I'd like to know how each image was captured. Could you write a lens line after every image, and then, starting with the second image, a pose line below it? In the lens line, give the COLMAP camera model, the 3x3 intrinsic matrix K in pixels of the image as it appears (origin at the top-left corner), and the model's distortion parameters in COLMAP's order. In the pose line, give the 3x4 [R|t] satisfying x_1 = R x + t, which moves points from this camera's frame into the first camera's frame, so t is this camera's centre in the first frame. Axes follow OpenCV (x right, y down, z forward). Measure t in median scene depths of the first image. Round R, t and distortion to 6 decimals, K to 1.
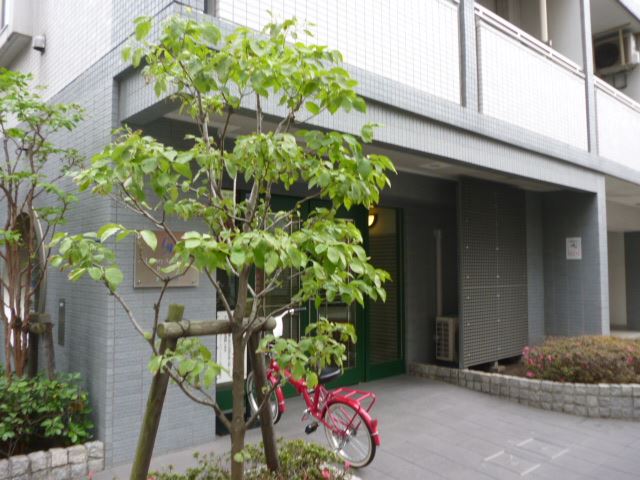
lens RADIAL K [[531.8, 0, 320.5], [0, 531.8, 238.9], [0, 0, 1]] dist [-0.013433, -0.007270]
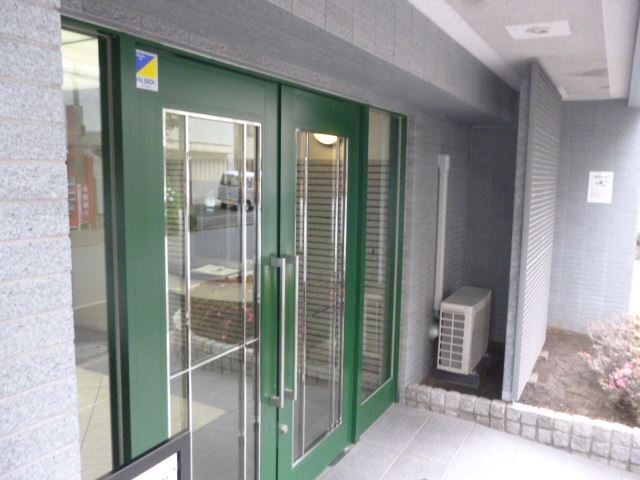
lens RADIAL K [[531.8, 0, 319.7], [0, 531.8, 240.3], [0, 0, 1]] dist [-0.013433, -0.007270]
pose [[0.946993, -0.020306, 0.320613, -0.111202], [-0.039246, 0.983213, 0.178190, -0.026367], [-0.318849, -0.181328, 0.930299, 0.524461]]
